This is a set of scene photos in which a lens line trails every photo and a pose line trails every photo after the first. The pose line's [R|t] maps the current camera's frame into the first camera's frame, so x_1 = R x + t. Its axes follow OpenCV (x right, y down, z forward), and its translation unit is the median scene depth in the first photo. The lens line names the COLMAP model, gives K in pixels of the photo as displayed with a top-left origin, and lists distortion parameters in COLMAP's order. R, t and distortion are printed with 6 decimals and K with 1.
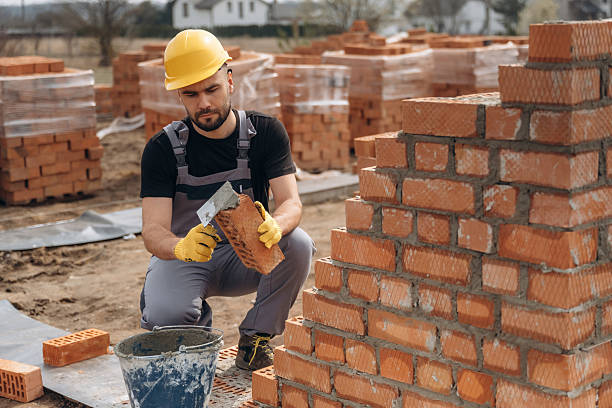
lens RADIAL K [[1114.9, 0, 344.7], [0, 1114.9, 202.1], [0, 0, 1]] dist [0.083833, 0.184590]
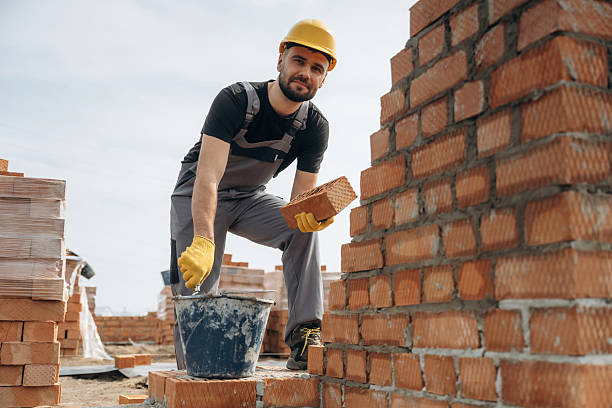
lens RADIAL K [[693.2, 0, 306.0], [0, 693.2, 204.0], [0, 0, 1]] dist [0.016211, 0.019806]
pose [[0.931646, -0.036055, -0.361573, 0.194866], [-0.086205, 0.944726, -0.316326, 0.296151], [0.352993, 0.325873, 0.877042, 0.501736]]
